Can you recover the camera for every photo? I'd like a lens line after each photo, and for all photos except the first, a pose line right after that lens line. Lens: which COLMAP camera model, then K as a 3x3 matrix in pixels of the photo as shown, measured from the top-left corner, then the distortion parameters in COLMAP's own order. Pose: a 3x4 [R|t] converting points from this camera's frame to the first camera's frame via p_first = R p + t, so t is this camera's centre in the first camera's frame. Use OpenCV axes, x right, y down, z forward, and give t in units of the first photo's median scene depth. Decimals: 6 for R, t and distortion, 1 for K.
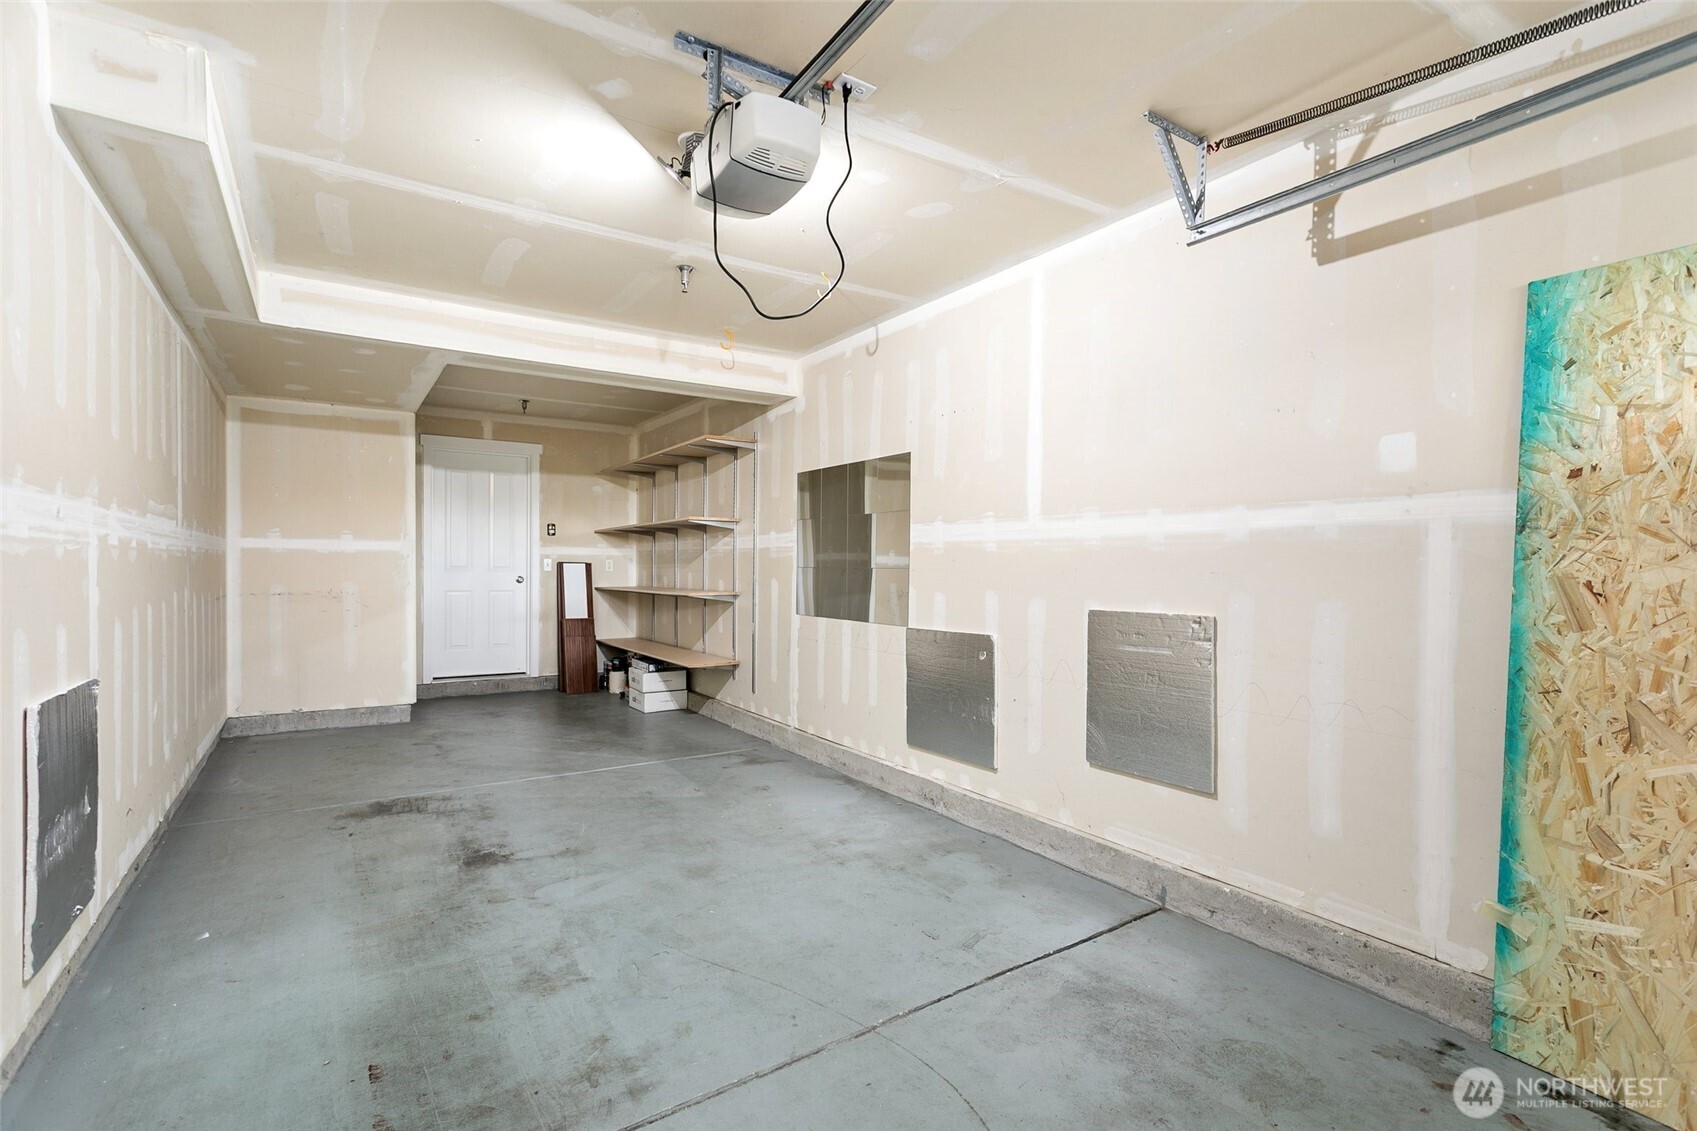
lens RADIAL K [[795.2, 0, 848.8], [0, 795.2, 574.6], [0, 0, 1]] dist [0.003091, 0.000842]
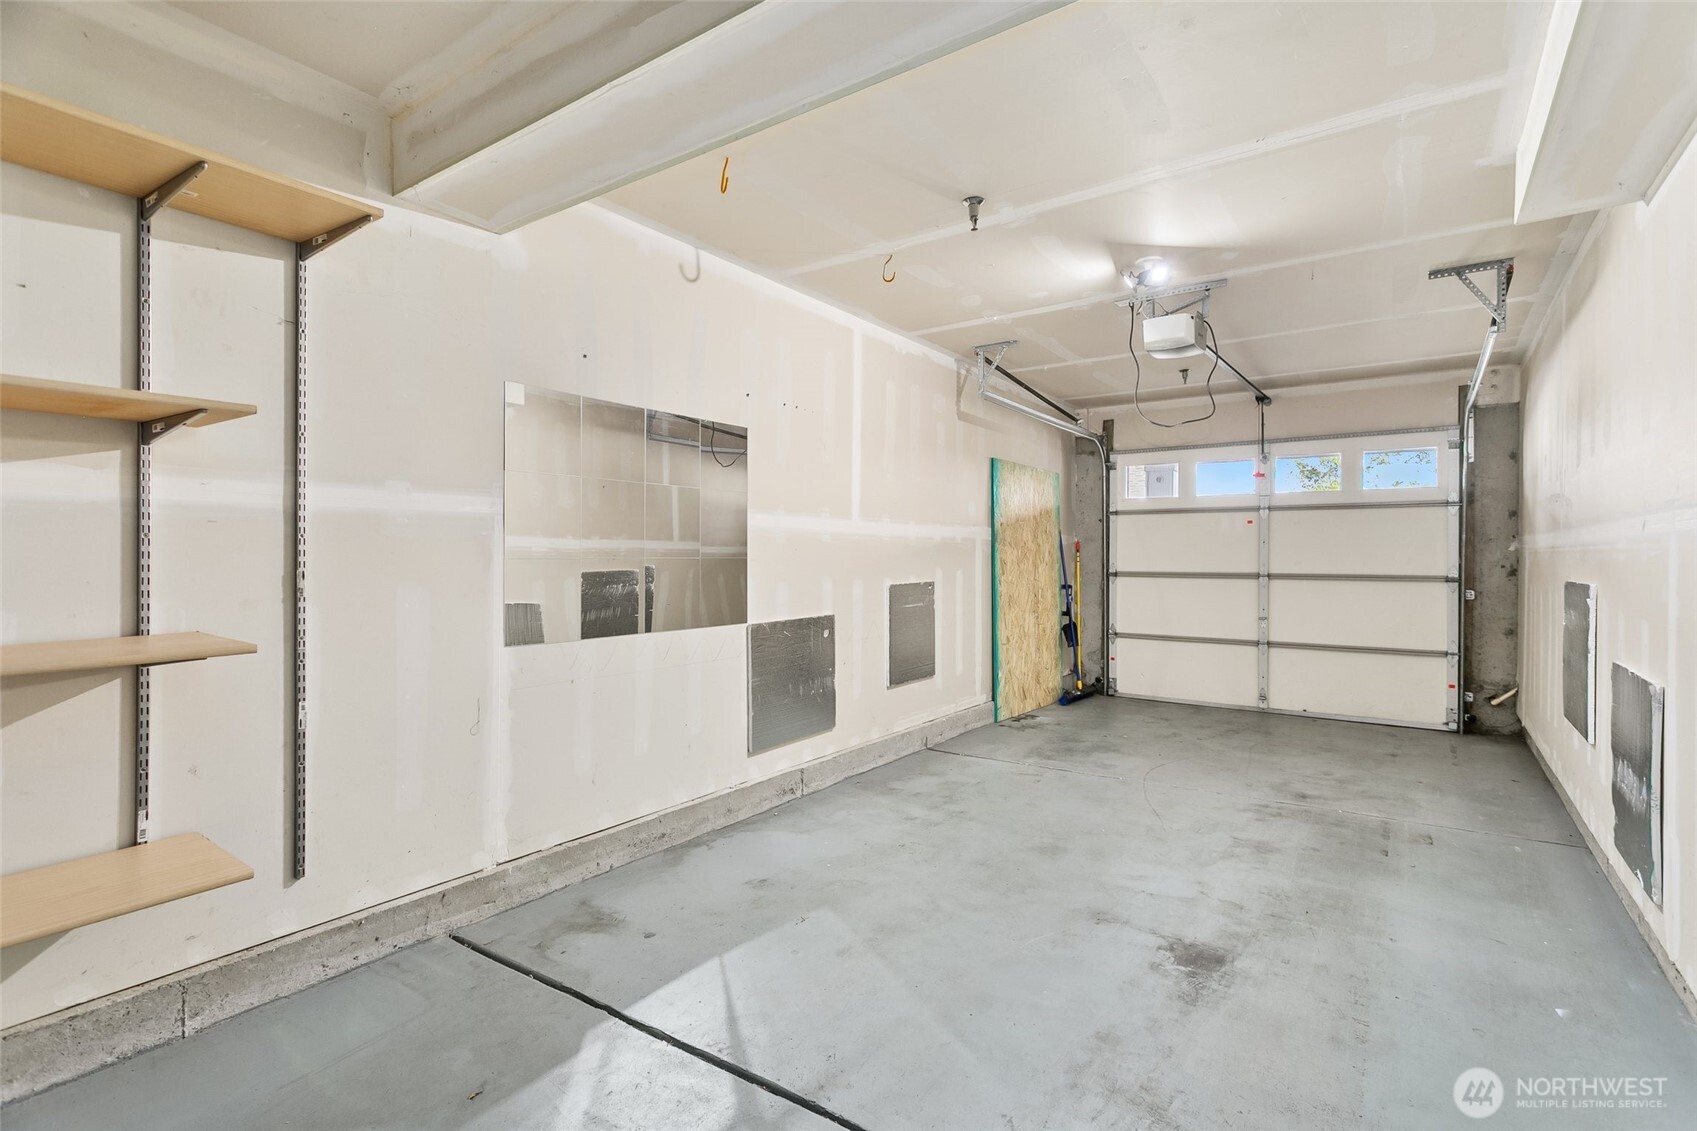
lens RADIAL K [[795.2, 0, 848.9], [0, 795.2, 552.2], [0, 0, 1]] dist [0.003091, 0.000842]
pose [[-0.363769, -0.010164, 0.931434, -1.004445], [-0.001156, 0.999945, 0.010460, -0.030093], [-0.931489, 0.002728, -0.363760, 1.532339]]
